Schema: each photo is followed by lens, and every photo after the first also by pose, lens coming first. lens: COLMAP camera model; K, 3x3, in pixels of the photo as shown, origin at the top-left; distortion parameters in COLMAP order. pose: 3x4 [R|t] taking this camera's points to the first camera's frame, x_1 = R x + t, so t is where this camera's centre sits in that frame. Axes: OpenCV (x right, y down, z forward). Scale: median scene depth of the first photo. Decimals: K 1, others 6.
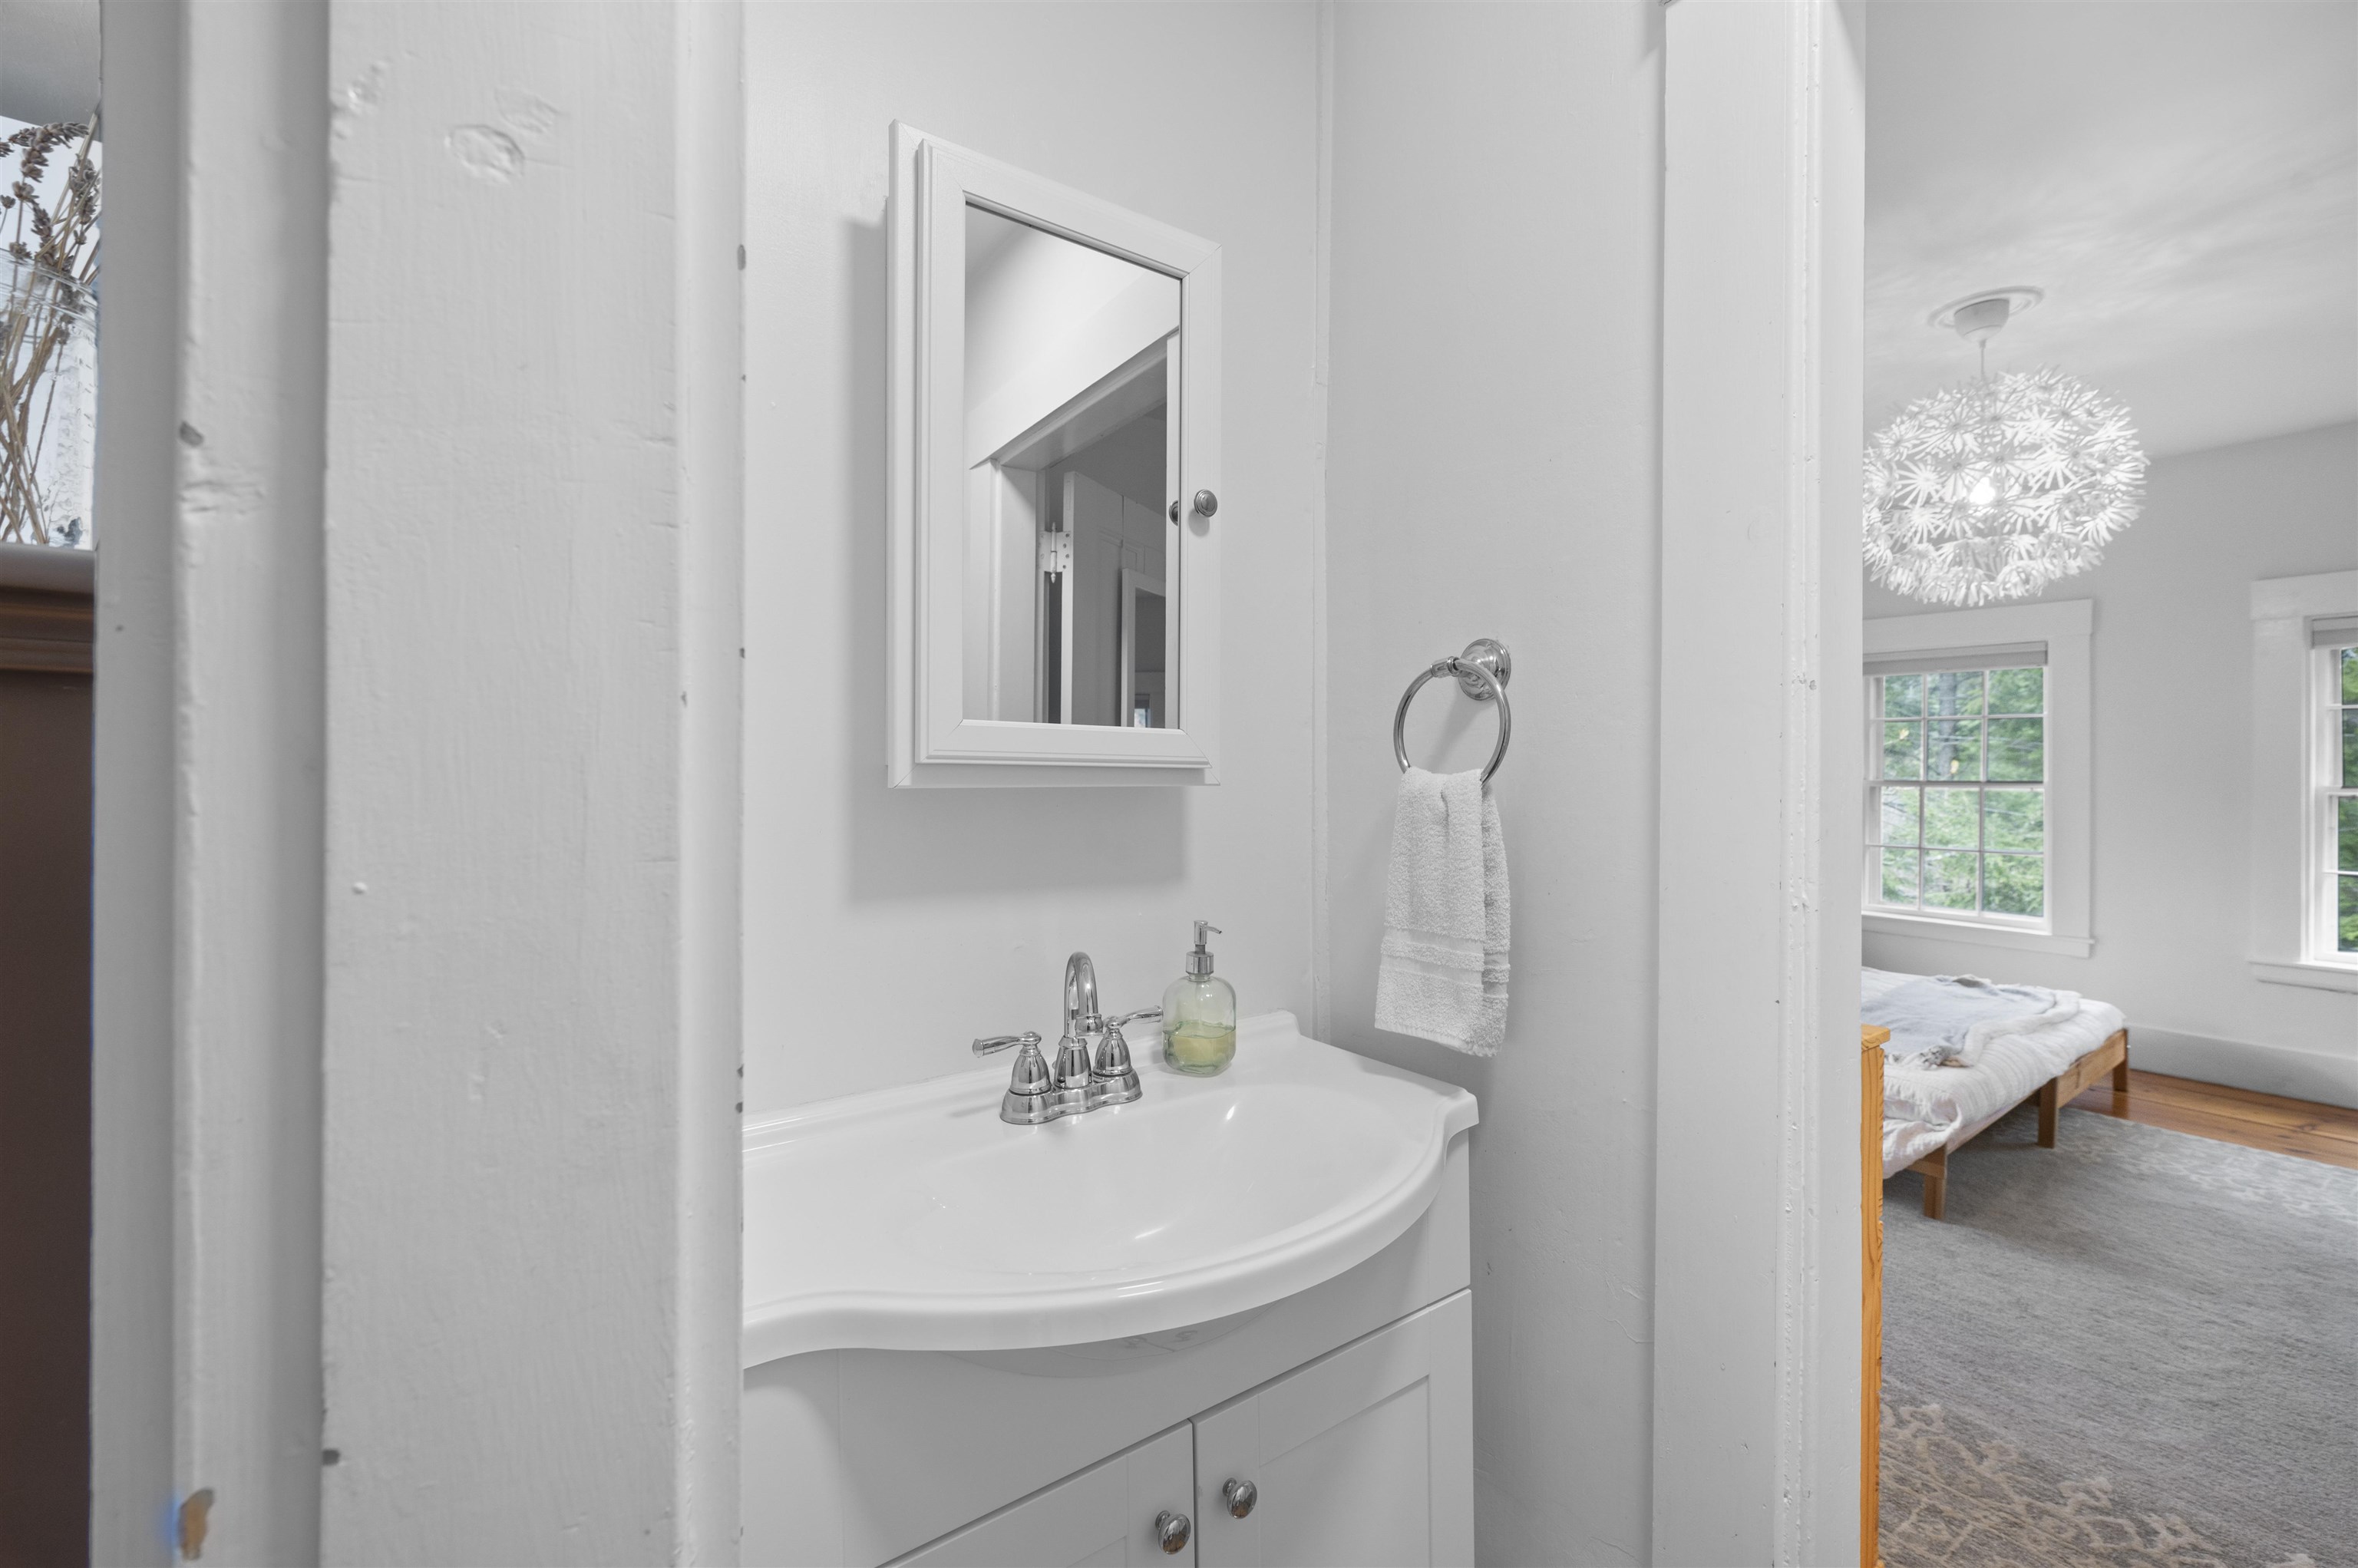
lens RADIAL K [[965.8, 0, 1188.2], [0, 965.8, 778.2], [0, 0, 1]] dist [-0.000295, -0.000303]
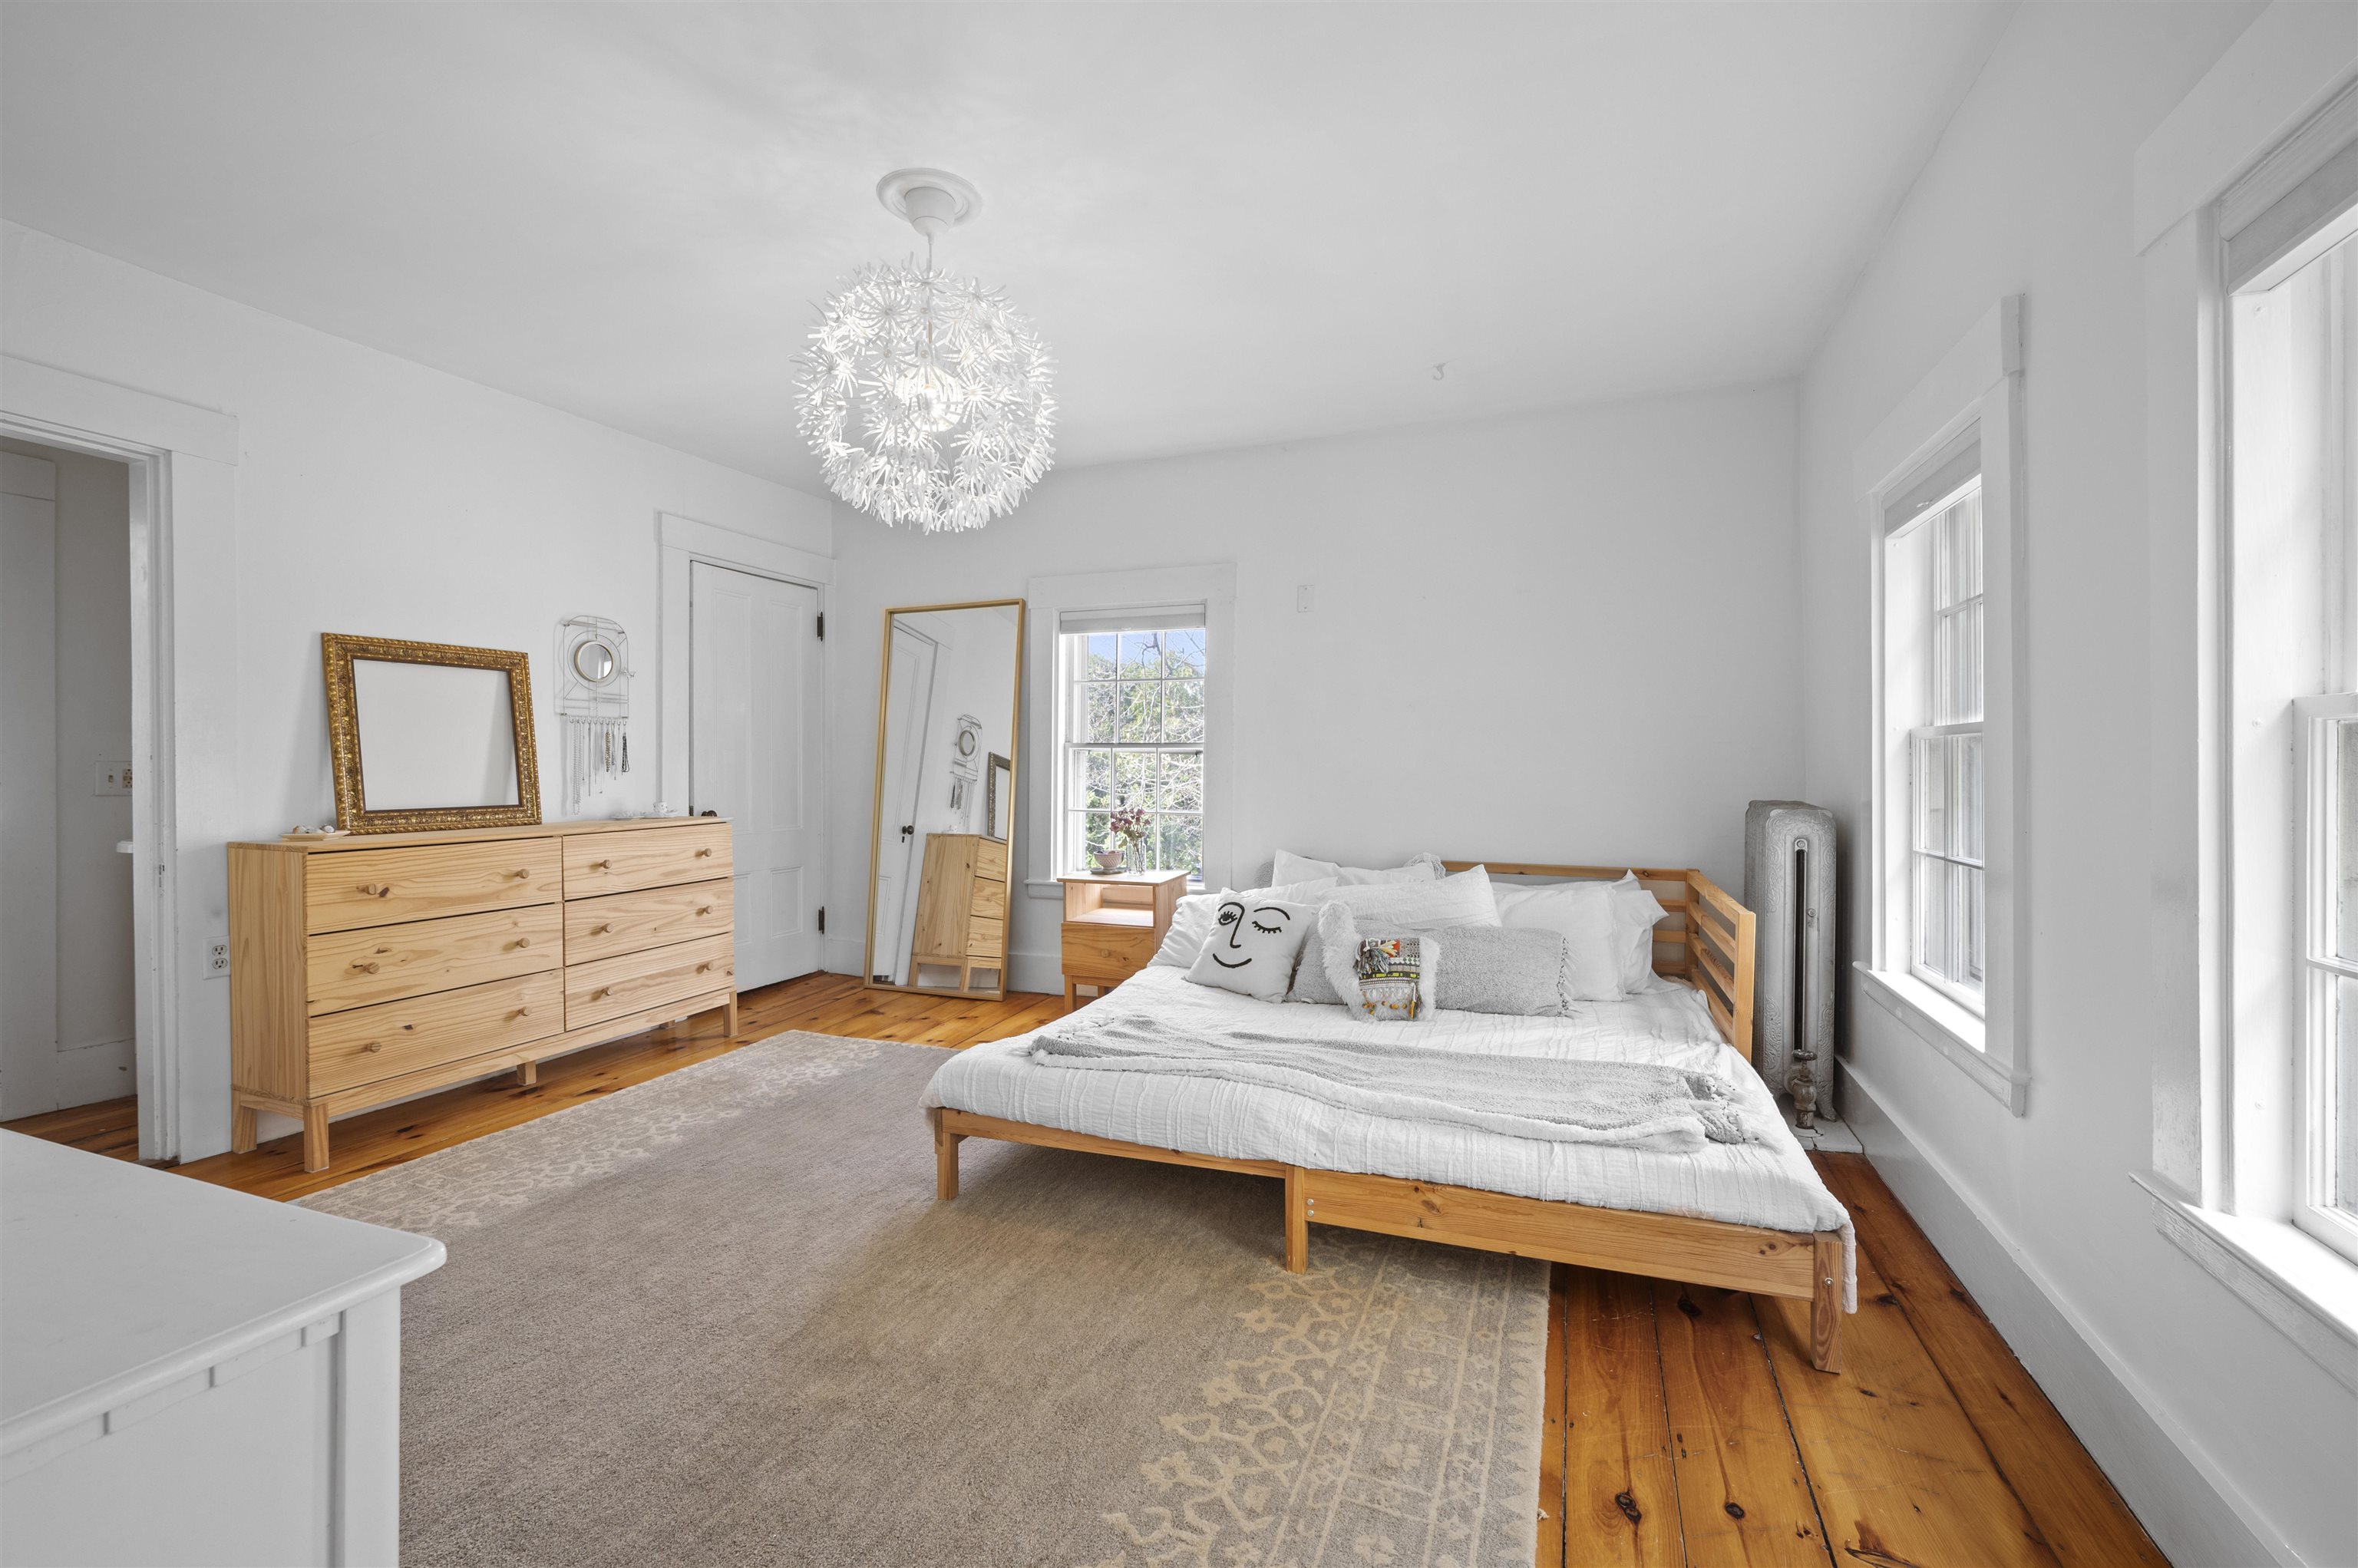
lens RADIAL K [[989.1, 0, 1184.1], [0, 989.1, 760.7], [0, 0, 1]] dist [-0.000574, -0.000038]
pose [[0.547299, -0.008866, -0.836890, 1.574326], [-0.005837, 0.999879, -0.014409, 0.051647], [0.836917, 0.012771, 0.547181, 0.630083]]
